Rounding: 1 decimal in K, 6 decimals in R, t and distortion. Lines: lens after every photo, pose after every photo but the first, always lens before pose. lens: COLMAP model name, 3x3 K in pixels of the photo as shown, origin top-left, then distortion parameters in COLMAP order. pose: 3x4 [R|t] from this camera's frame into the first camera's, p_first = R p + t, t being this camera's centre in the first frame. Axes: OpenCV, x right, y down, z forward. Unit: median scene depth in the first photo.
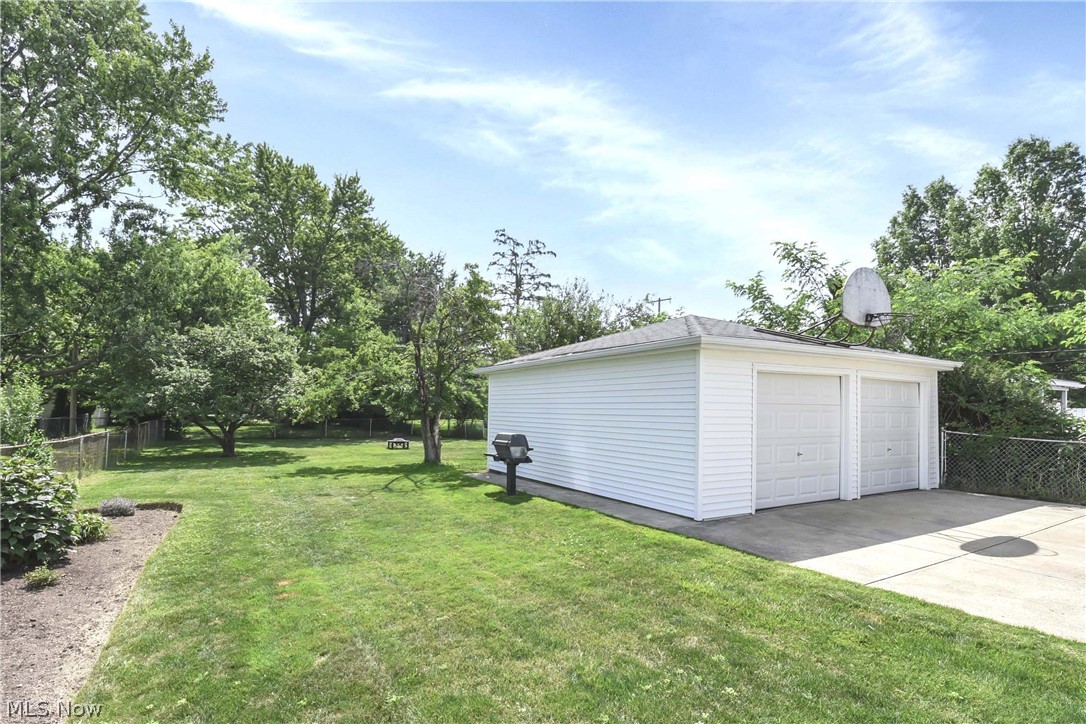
lens RADIAL K [[454.4, 0, 557.2], [0, 454.4, 362.8], [0, 0, 1]] dist [0.000034, -0.009347]
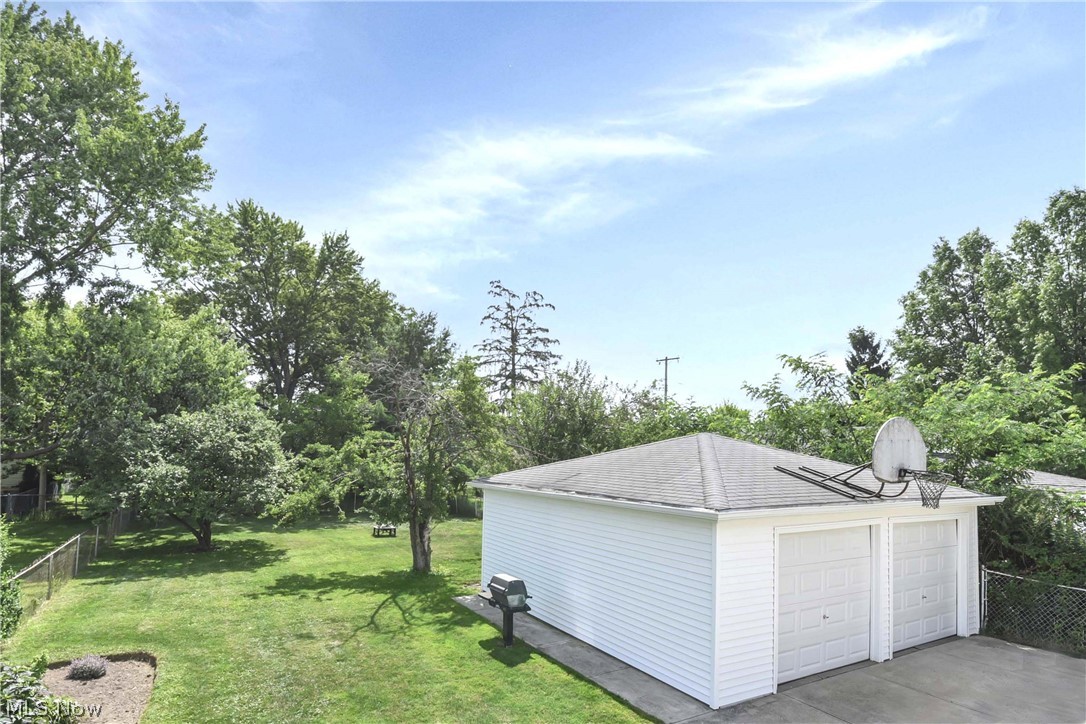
lens RADIAL K [[488.4, 0, 543.0], [0, 488.4, 362.0], [0, 0, 1]] dist [0.001372, -0.010121]
pose [[0.999757, 0.005980, -0.021207, -0.007823], [-0.006479, 0.999702, -0.023550, -0.160454], [0.021060, 0.023682, 0.999498, 0.001260]]
